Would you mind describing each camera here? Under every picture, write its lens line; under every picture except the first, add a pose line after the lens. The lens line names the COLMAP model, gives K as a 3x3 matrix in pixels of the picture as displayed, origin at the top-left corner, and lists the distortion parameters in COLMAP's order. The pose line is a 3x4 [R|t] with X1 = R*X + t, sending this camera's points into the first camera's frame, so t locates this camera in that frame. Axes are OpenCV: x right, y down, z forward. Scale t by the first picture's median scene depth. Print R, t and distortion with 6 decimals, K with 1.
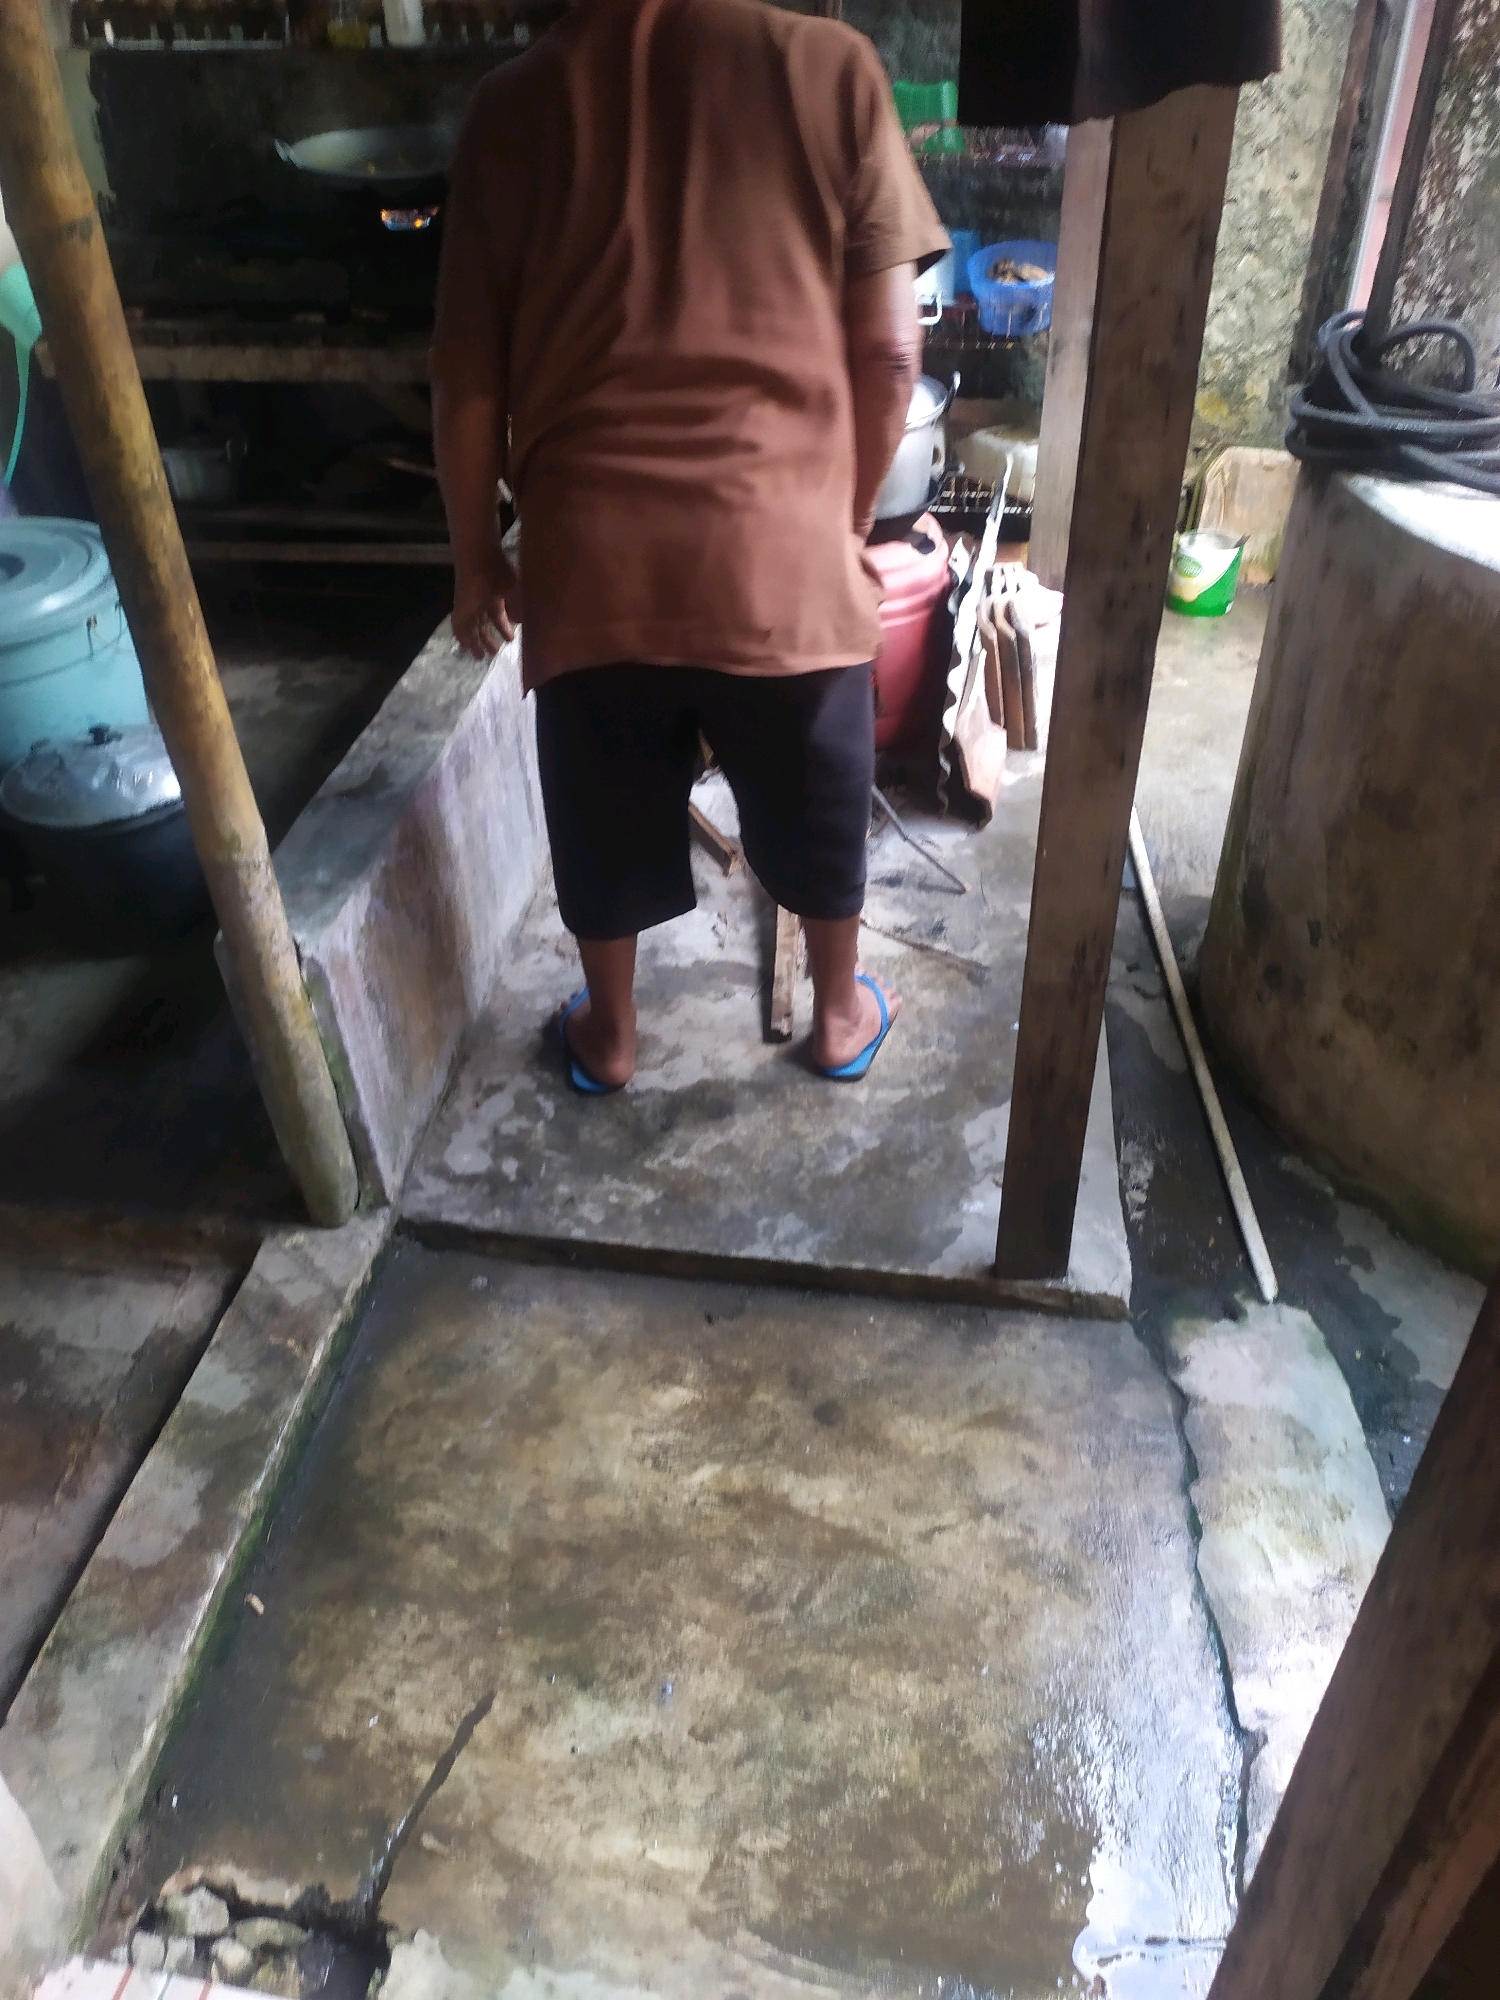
lens RADIAL K [[1538.6, 0, 750.0], [0, 1538.6, 1000.0], [0, 0, 1]] dist [0.073296, -0.104863]
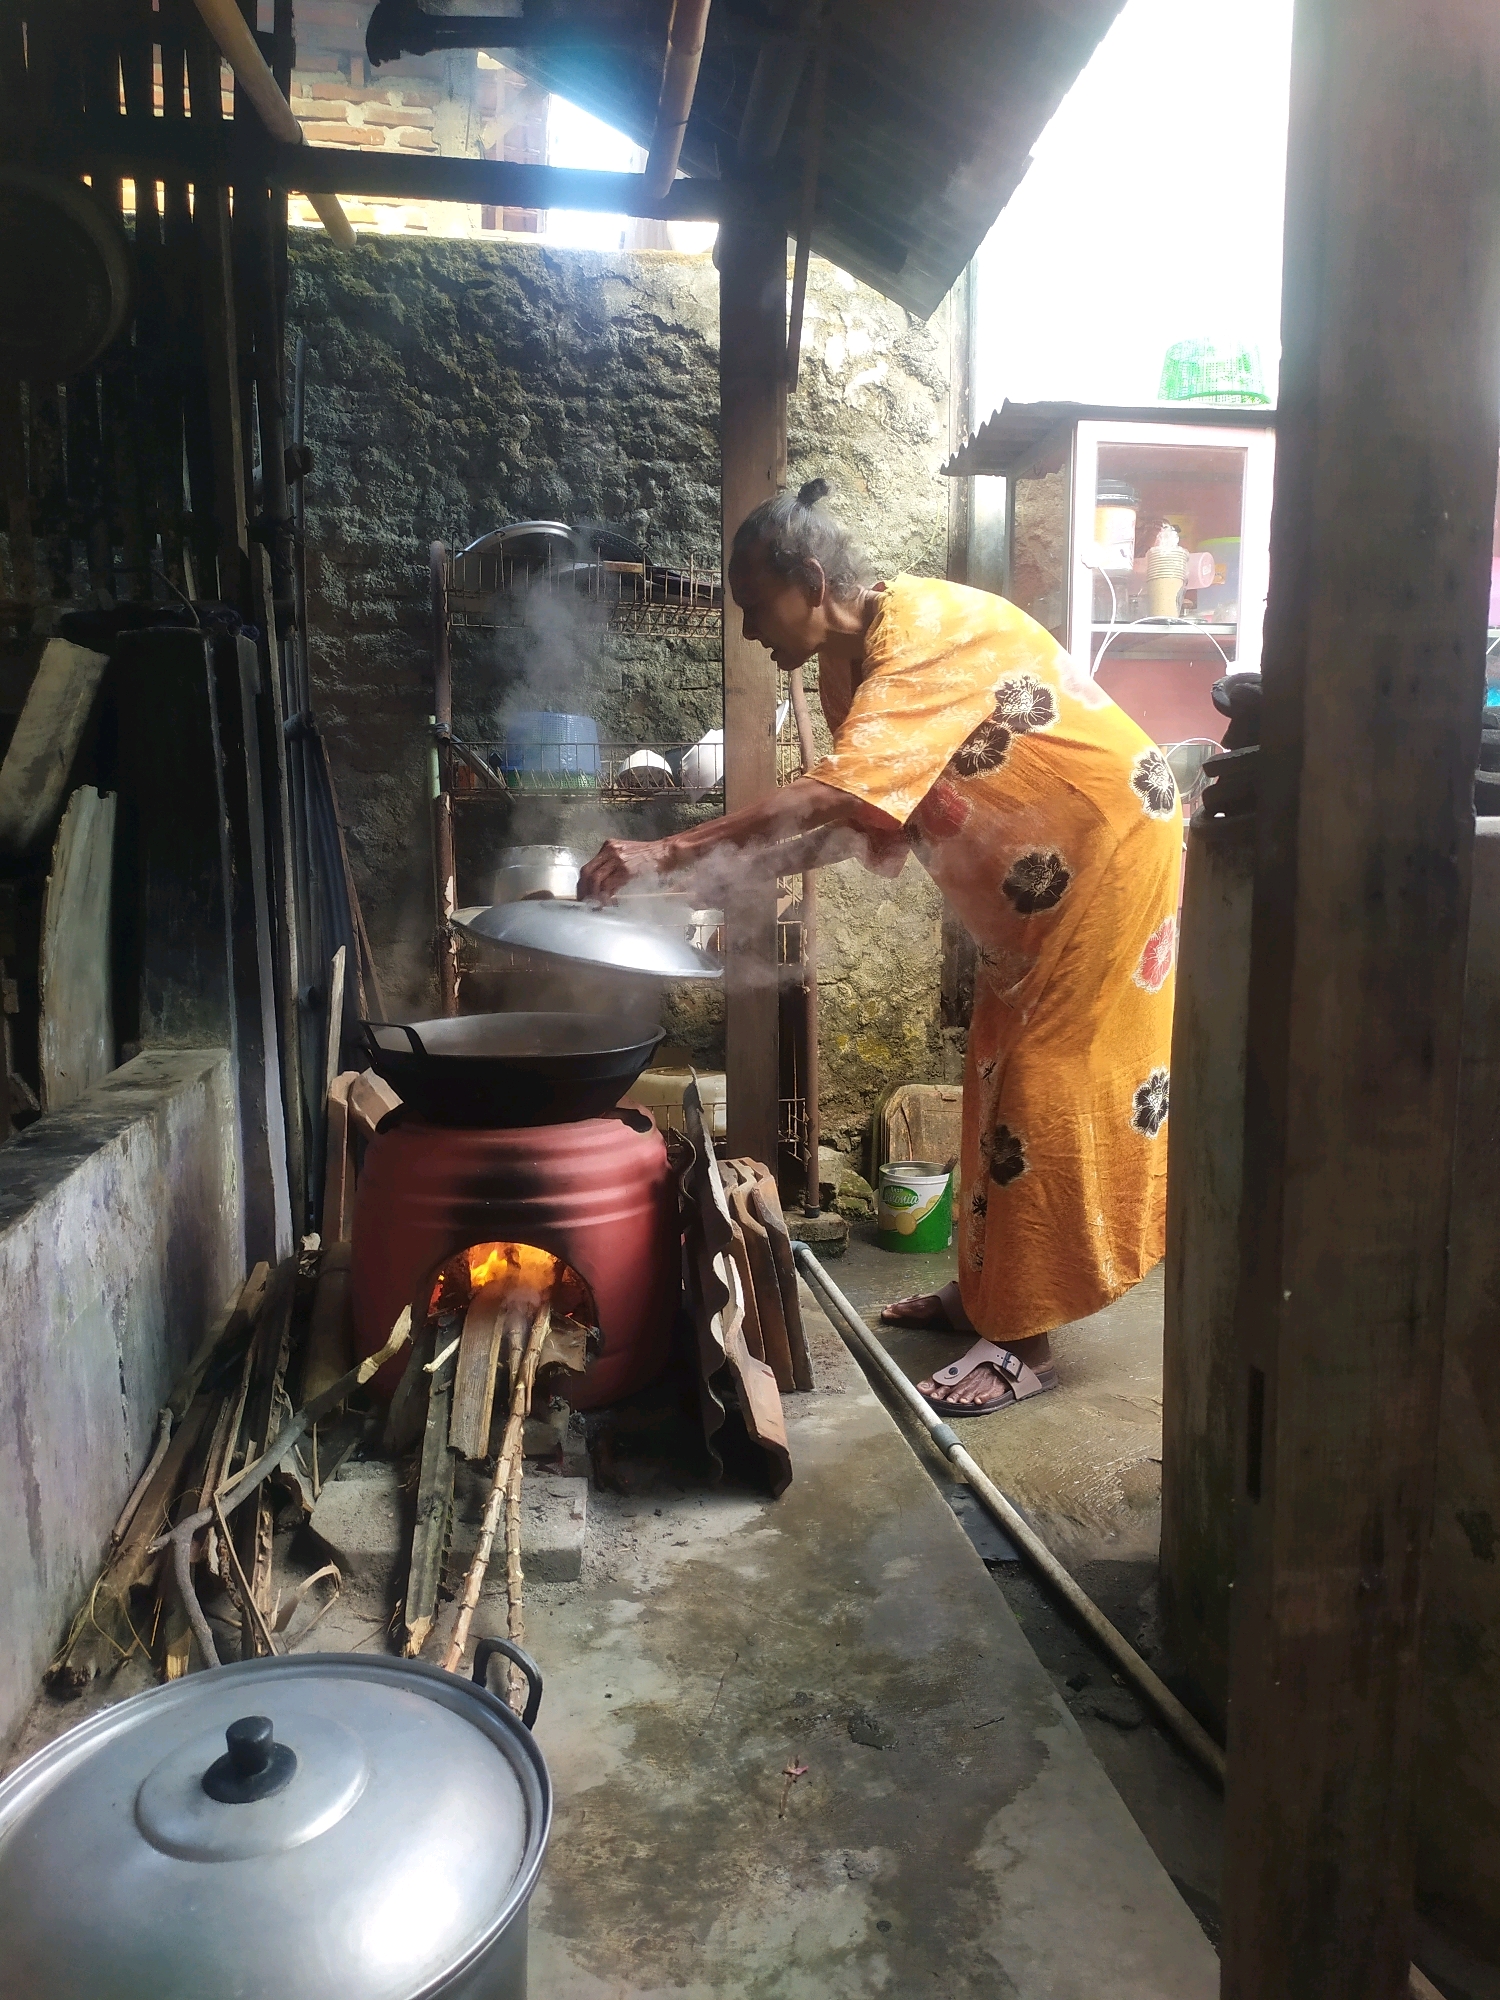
lens RADIAL K [[1495.6, 0, 744.1], [0, 1495.6, 1001.0], [0, 0, 1]] dist [0.071595, -0.094141]
pose [[0.959835, -0.024771, 0.279471, -0.049583], [0.159204, 0.868287, -0.469821, 0.007481], [-0.231023, 0.495443, 0.837355, 0.430956]]
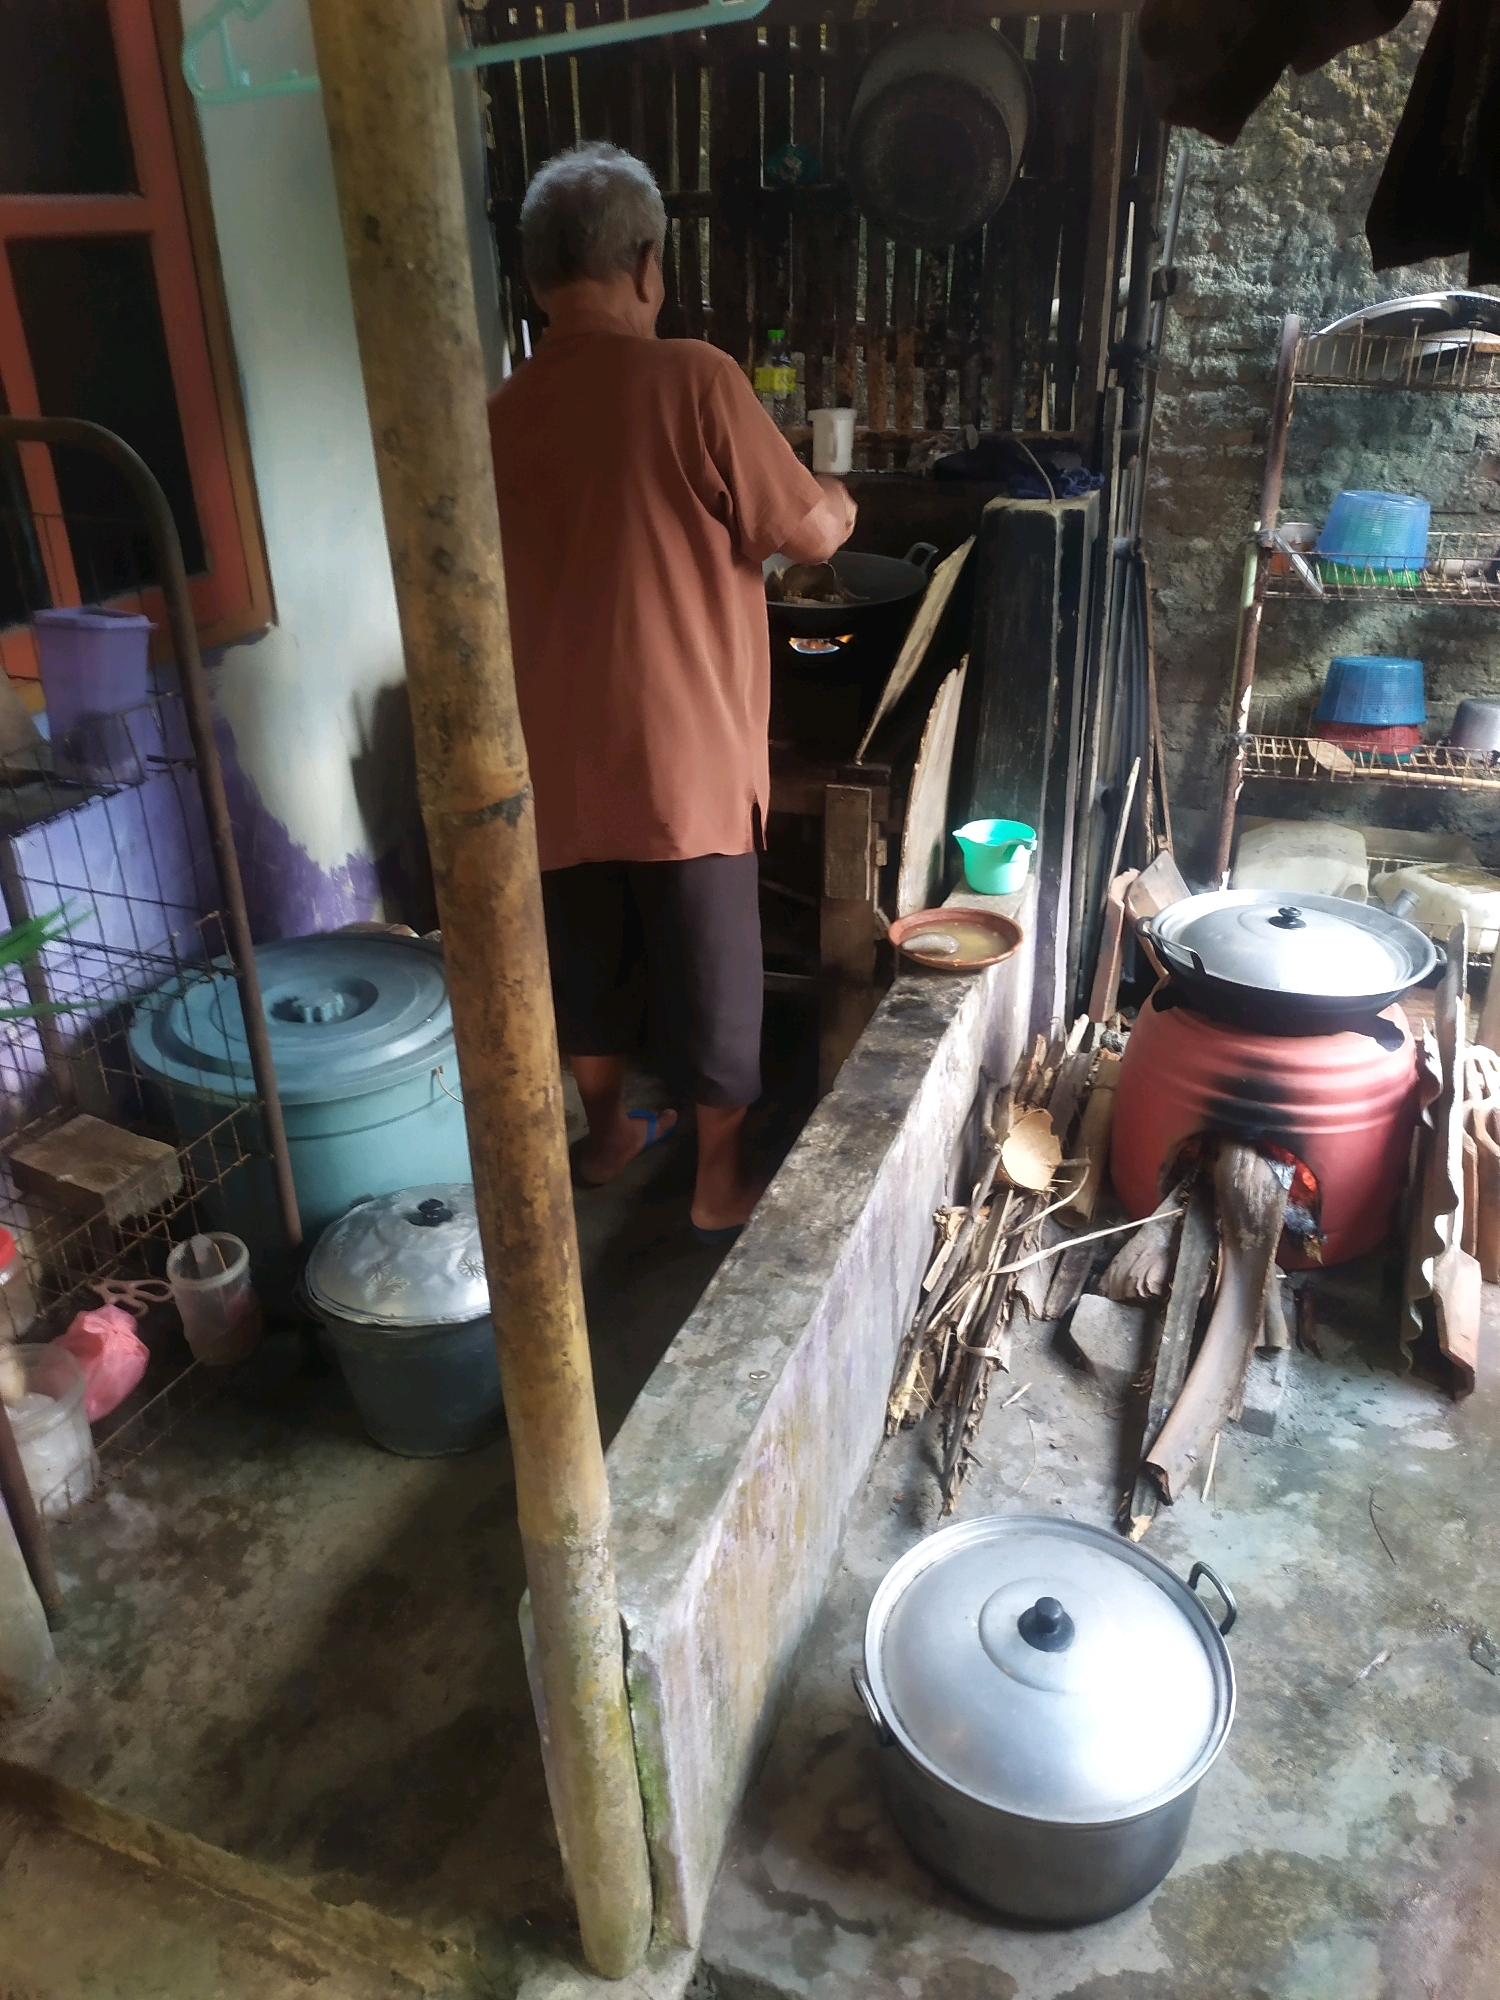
lens RADIAL K [[1495.6, 0, 744.1], [0, 1495.6, 1001.0], [0, 0, 1]] dist [0.071595, -0.094141]
pose [[0.979637, 0.086291, -0.181289, -0.101460], [-0.118106, 0.977856, -0.172770, -0.163823], [0.162366, 0.190663, 0.968135, 0.192521]]
